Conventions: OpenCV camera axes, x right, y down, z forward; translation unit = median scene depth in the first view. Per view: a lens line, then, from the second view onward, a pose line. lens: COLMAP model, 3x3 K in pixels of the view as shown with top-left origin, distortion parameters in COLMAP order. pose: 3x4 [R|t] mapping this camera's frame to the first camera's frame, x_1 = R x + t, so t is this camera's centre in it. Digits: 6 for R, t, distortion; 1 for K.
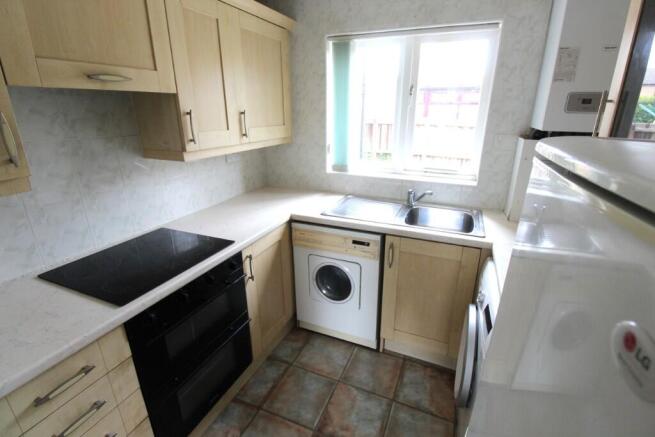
lens RADIAL K [[324.5, 0, 340.5], [0, 324.5, 216.8], [0, 0, 1]] dist [0.019439, -0.021886]
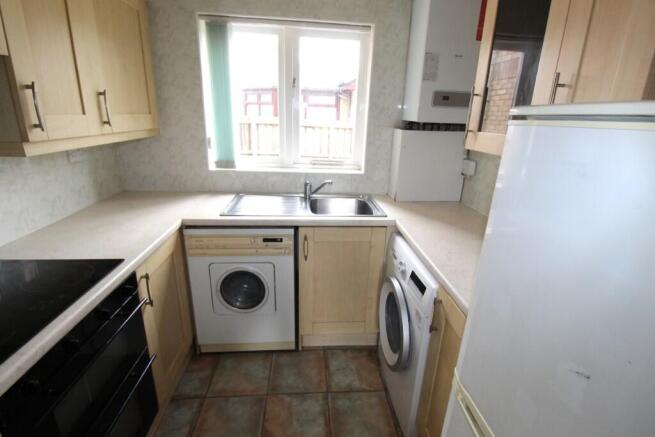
lens RADIAL K [[324.5, 0, 340.5], [0, 324.5, 216.8], [0, 0, 1]] dist [0.019439, -0.021886]
pose [[0.879324, -0.116434, 0.461772, -0.181159], [0.123743, 0.992208, 0.014544, 0.023755], [-0.459867, 0.044352, 0.886880, 0.074649]]
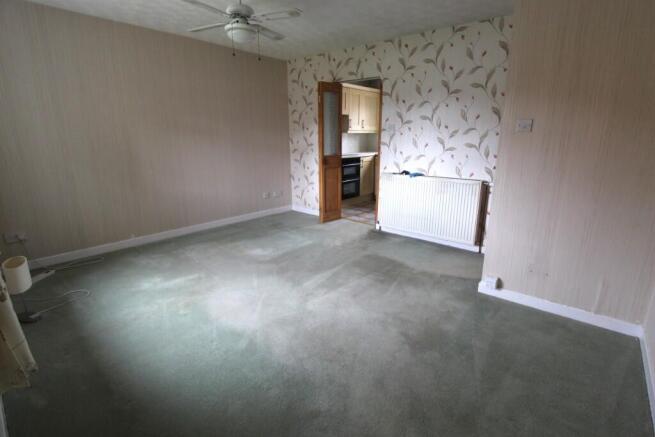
lens RADIAL K [[324.5, 0, 340.5], [0, 324.5, 216.8], [0, 0, 1]] dist [0.019439, -0.021886]
pose [[0.965082, 0.068029, -0.252961, 0.339791], [-0.086666, 0.994227, -0.063266, 0.795974], [0.247197, 0.082980, 0.965406, -1.950922]]
